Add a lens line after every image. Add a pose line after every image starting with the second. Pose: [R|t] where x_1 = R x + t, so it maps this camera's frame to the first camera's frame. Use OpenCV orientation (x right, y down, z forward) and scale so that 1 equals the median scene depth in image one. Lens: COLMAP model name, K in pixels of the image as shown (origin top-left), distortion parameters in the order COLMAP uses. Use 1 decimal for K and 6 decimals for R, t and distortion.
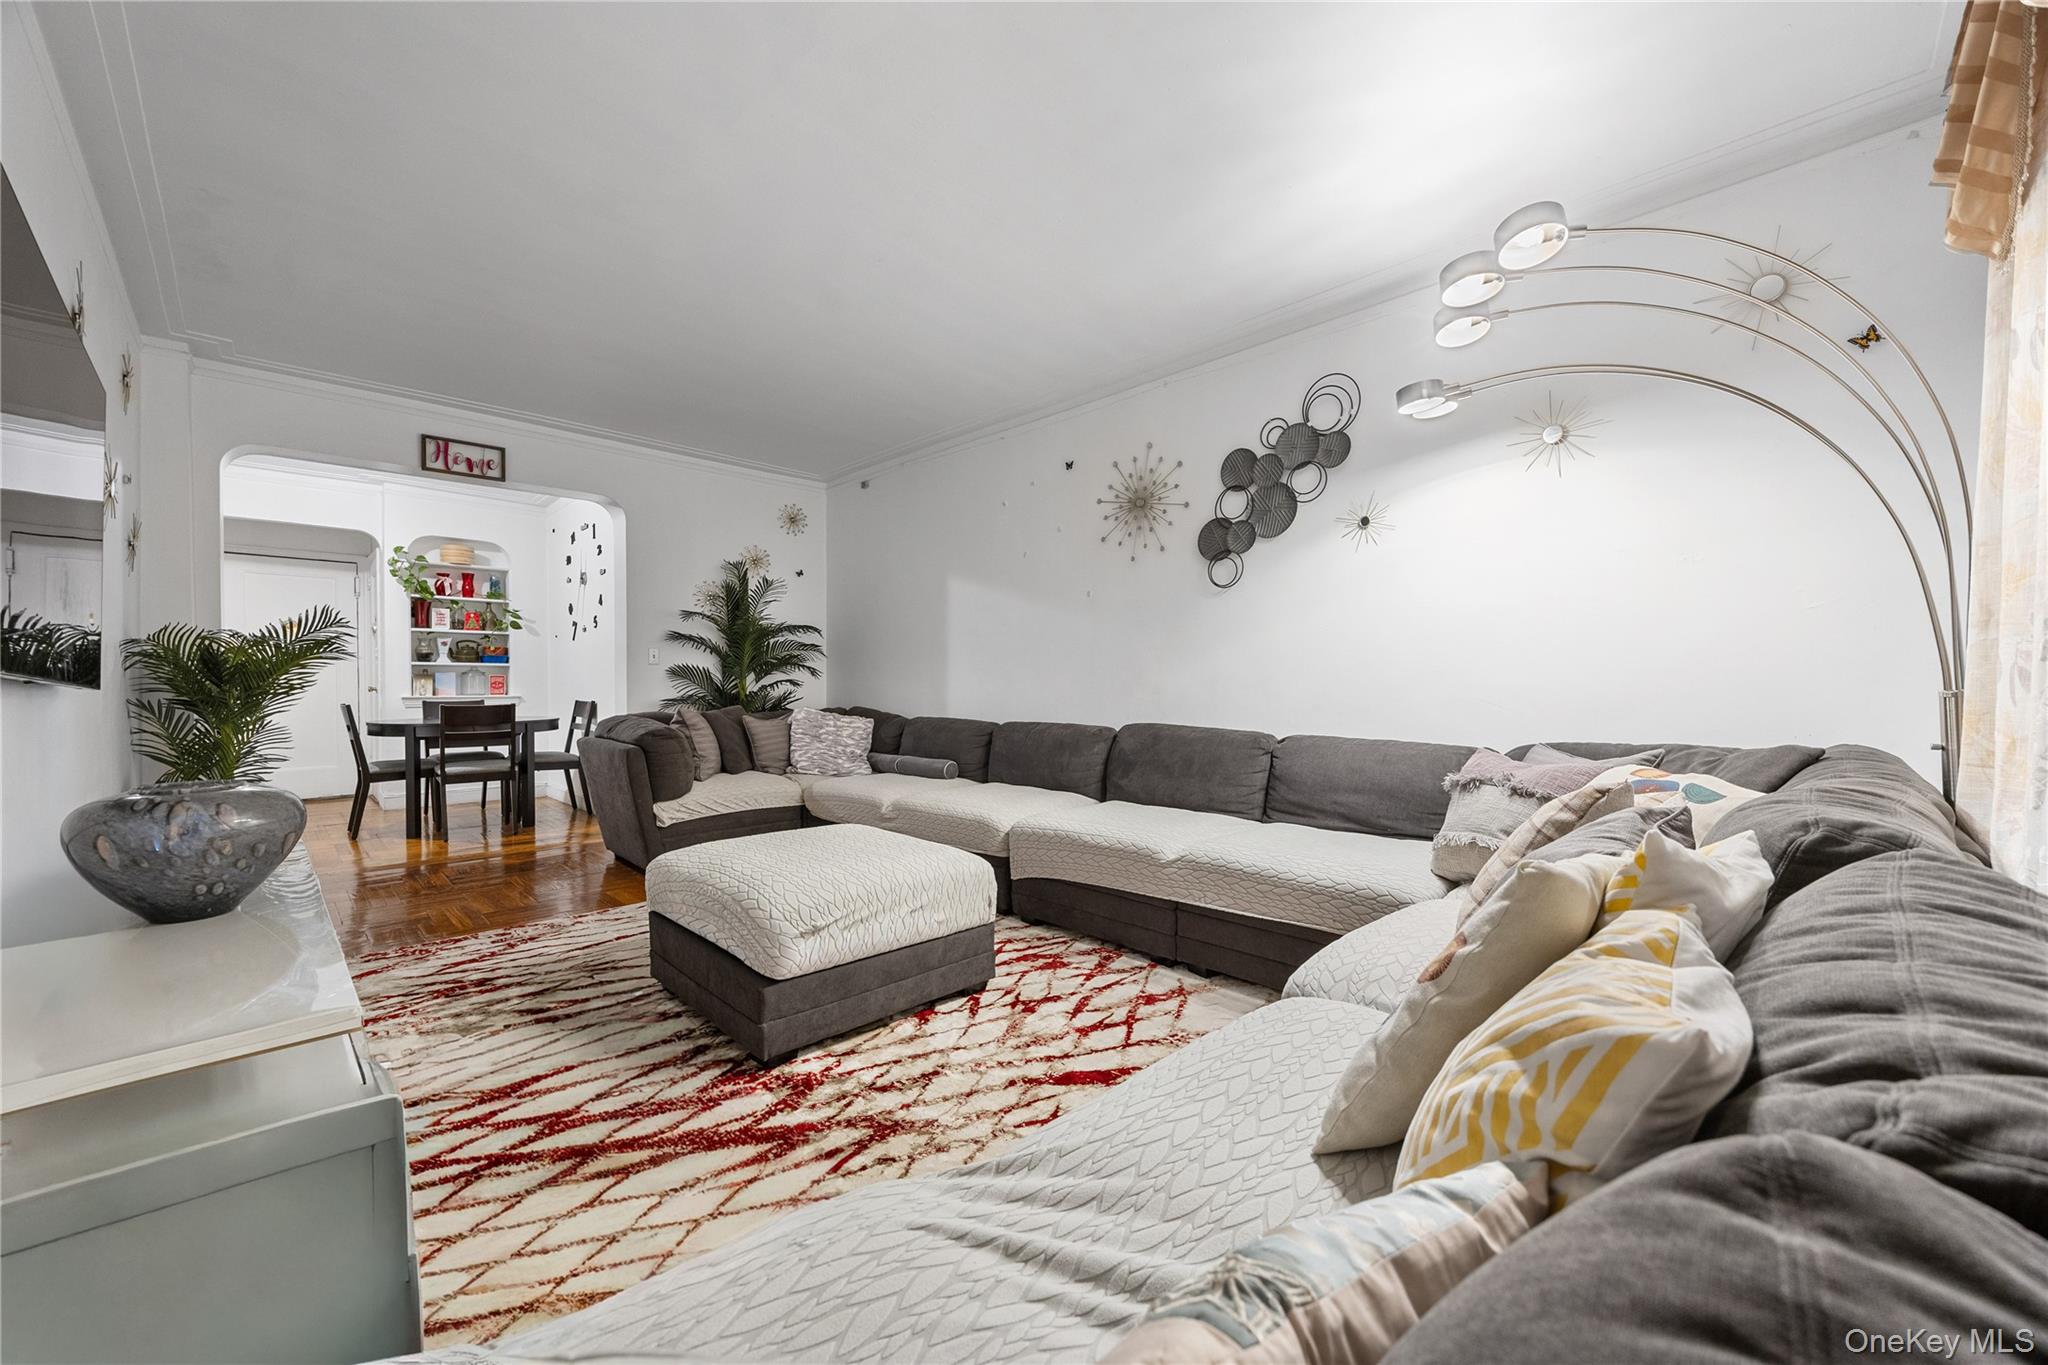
lens RADIAL K [[788.8, 0, 1024.0], [0, 788.8, 682.5], [0, 0, 1]] dist [-0.001122, -0.000095]
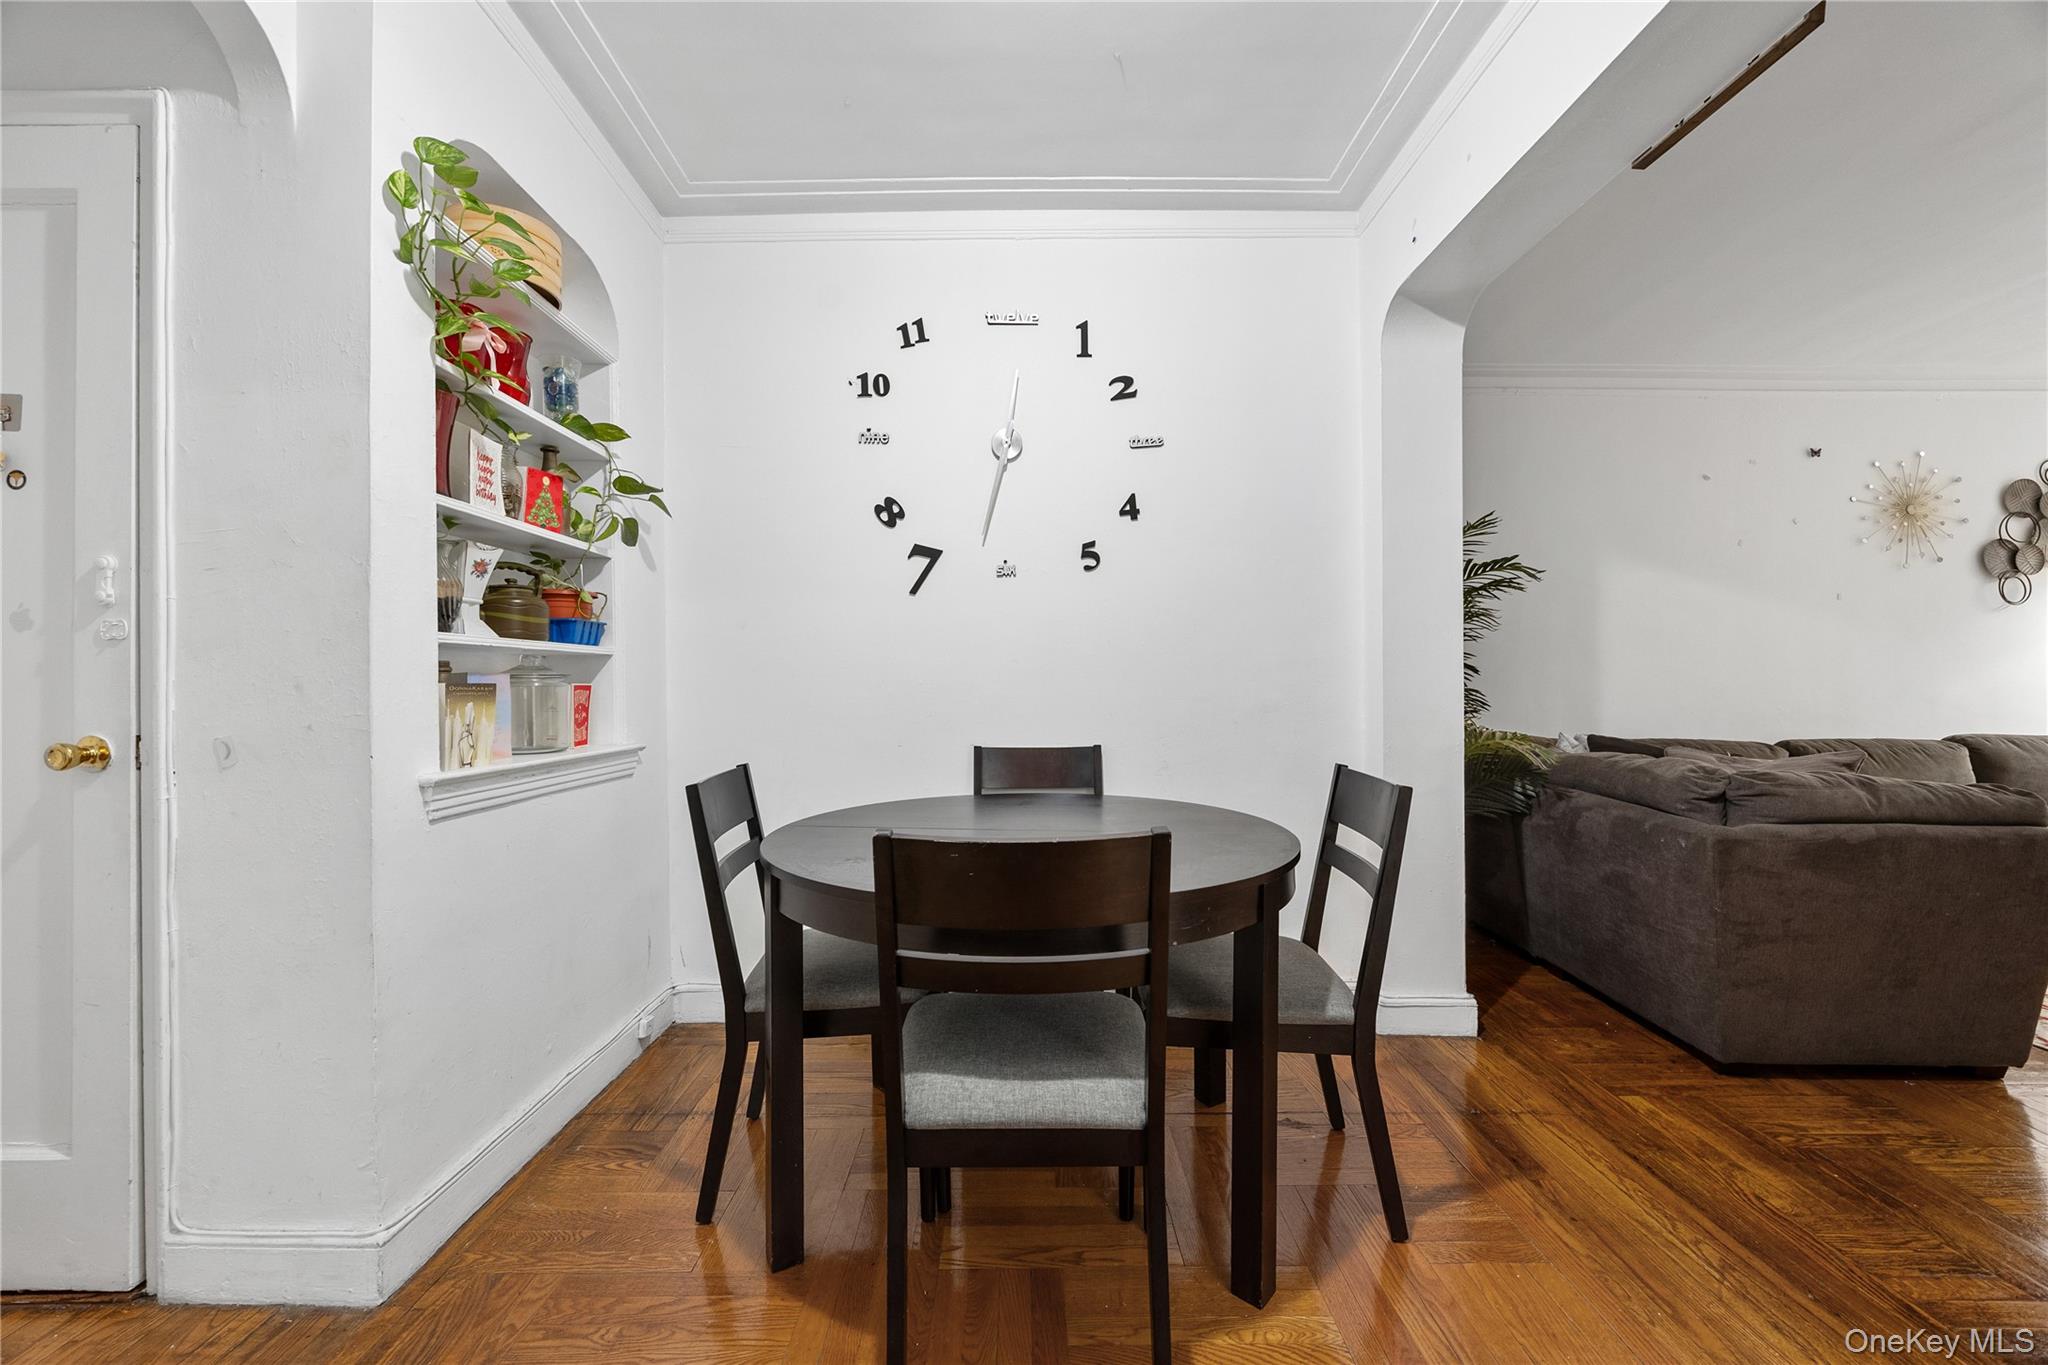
lens RADIAL K [[776.9, 0, 1017.6], [0, 776.9, 673.0], [0, 0, 1]] dist [-0.001512, -0.000293]
pose [[0.695237, 0.001660, 0.718779, -1.355721], [-0.000771, 0.999998, -0.001564, -0.021730], [-0.718781, 0.000533, 0.695237, 1.154415]]
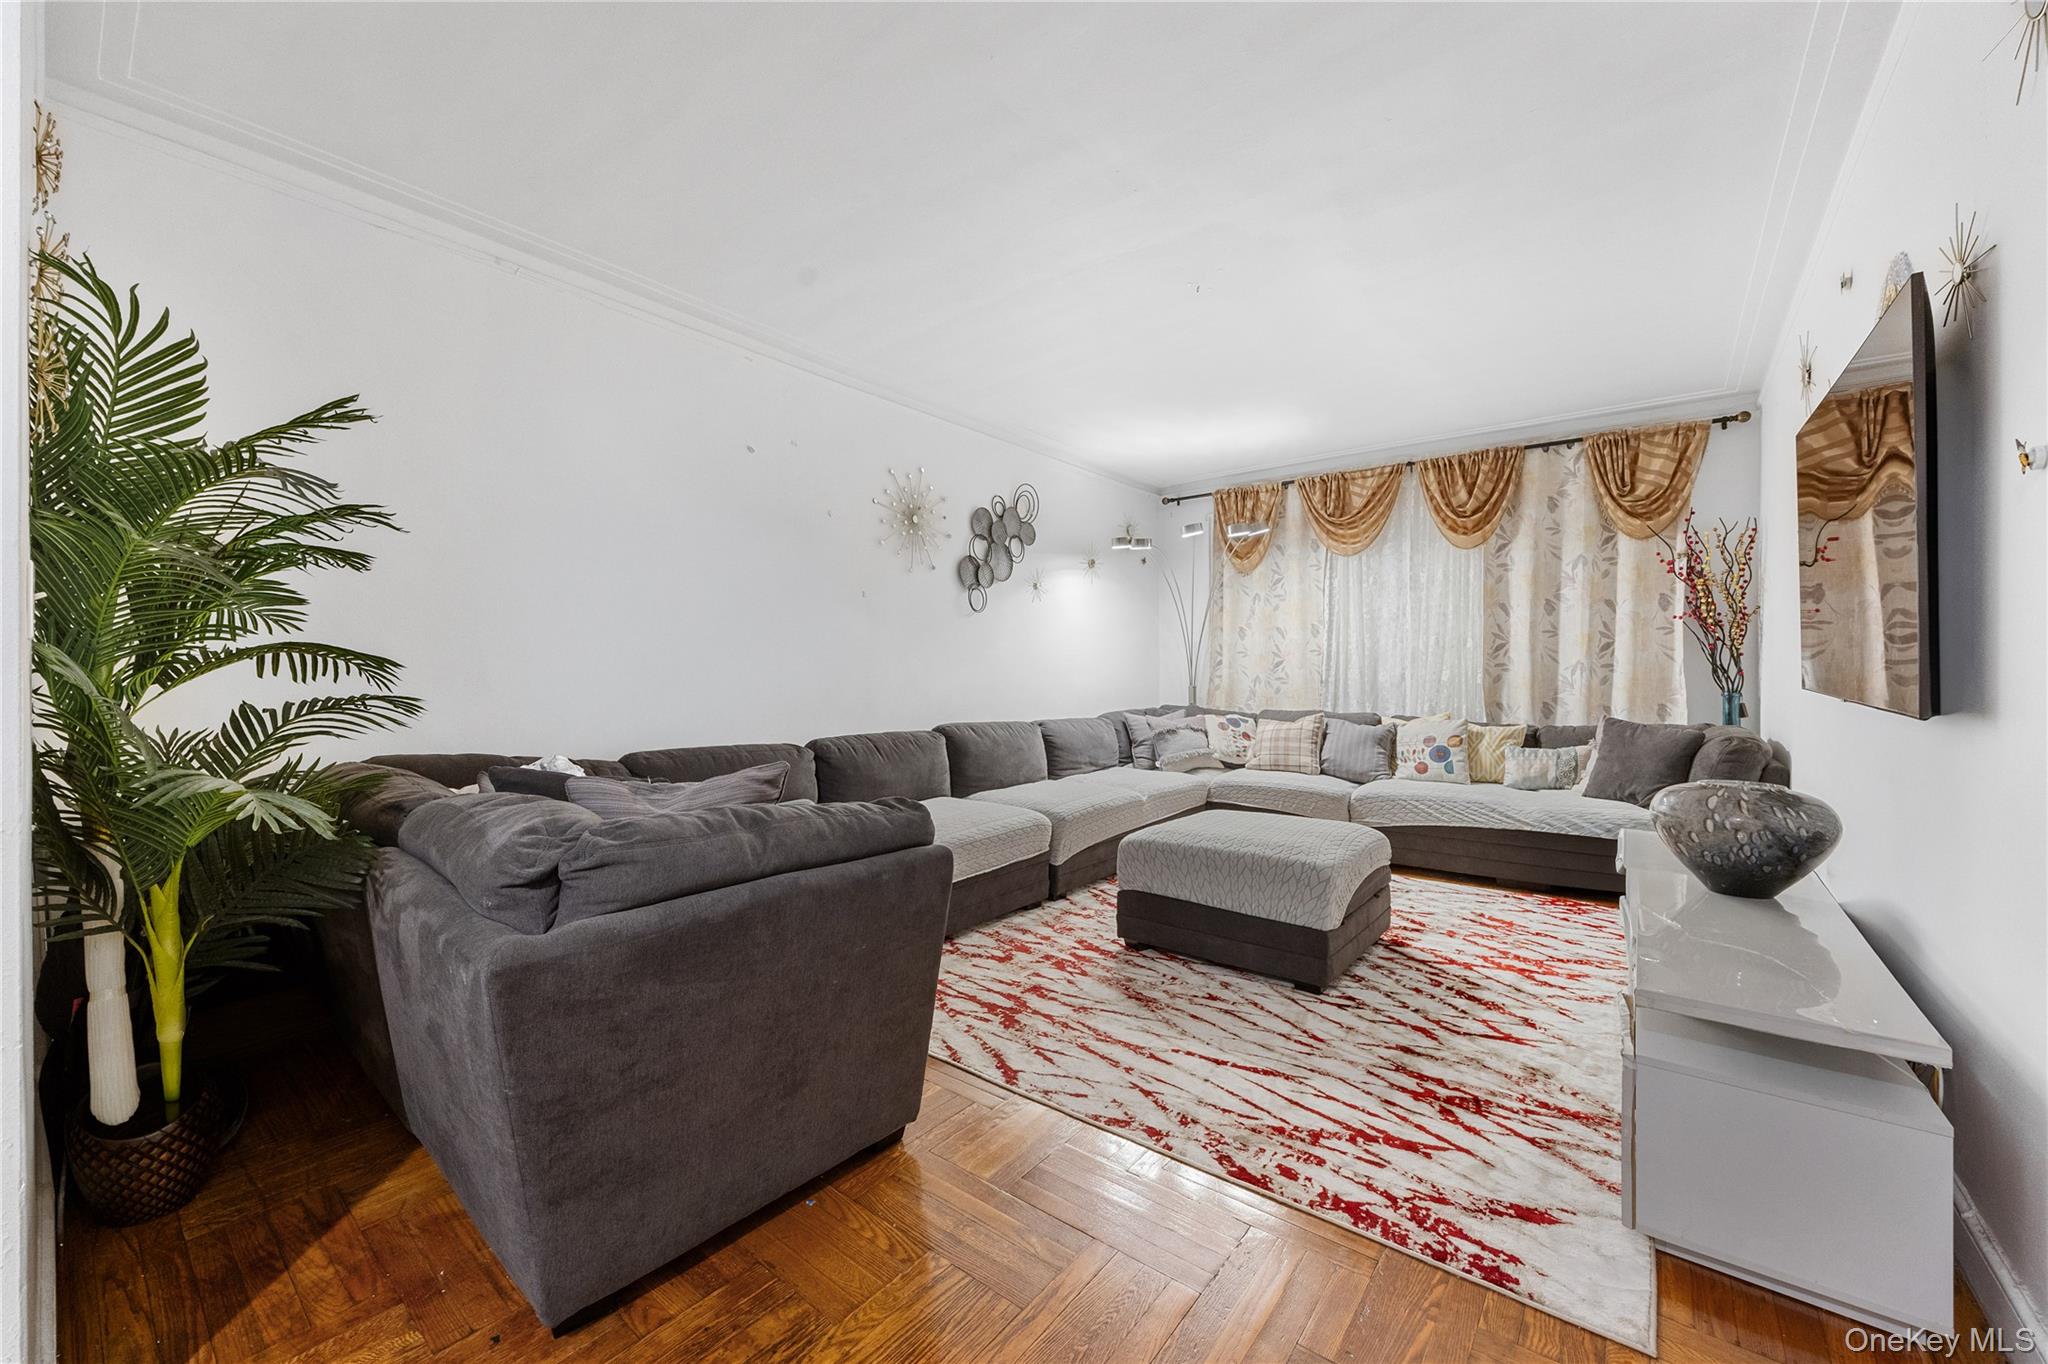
lens RADIAL K [[802.8, 0, 1007.6], [0, 802.8, 672.0], [0, 0, 1]] dist [-0.000748, -0.000050]
pose [[-0.123924, 0.000772, 0.992291, -0.971708], [-0.001684, 0.999998, -0.000988, -0.019917], [-0.992290, -0.001794, -0.123923, 1.031983]]
